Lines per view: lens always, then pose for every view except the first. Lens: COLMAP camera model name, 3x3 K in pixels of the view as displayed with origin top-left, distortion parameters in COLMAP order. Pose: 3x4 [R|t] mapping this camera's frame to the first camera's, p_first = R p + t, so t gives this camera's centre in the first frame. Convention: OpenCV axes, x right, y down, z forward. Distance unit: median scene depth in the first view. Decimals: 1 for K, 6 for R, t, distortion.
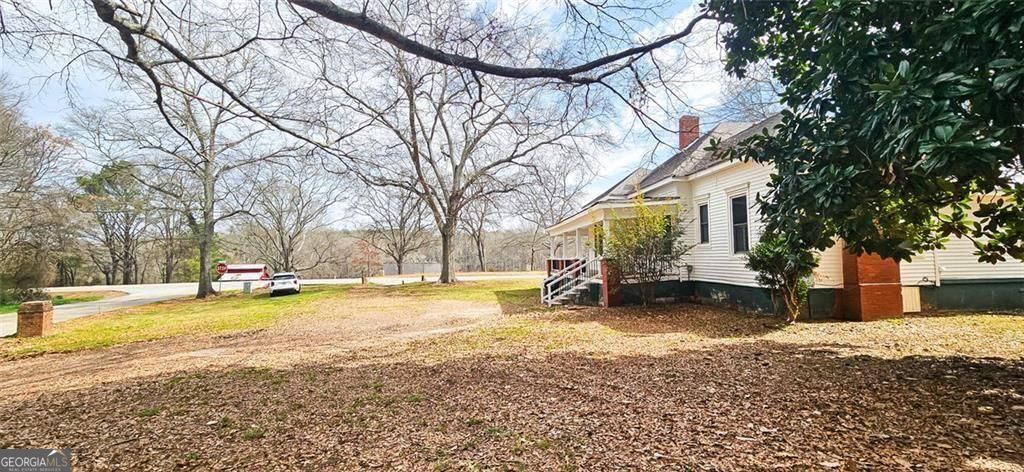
lens RADIAL K [[416.2, 0, 510.3], [0, 416.2, 236.9], [0, 0, 1]] dist [-0.000167, -0.000028]
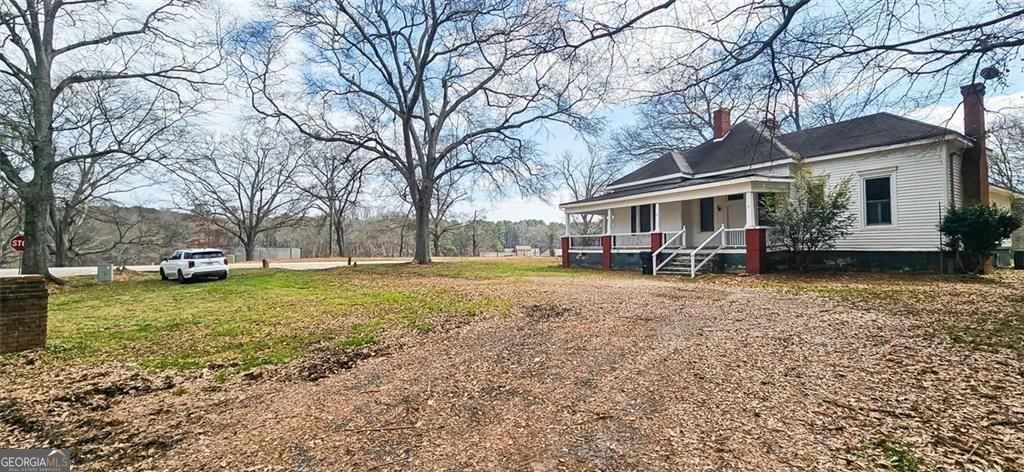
lens RADIAL K [[416.2, 0, 511.8], [0, 416.2, 234.8], [0, 0, 1]] dist [-0.000167, -0.000028]
pose [[0.895500, 0.028559, 0.444144, -0.403294], [-0.035203, 0.999358, 0.006719, 0.042208], [-0.443666, -0.021652, 0.895930, 0.166761]]
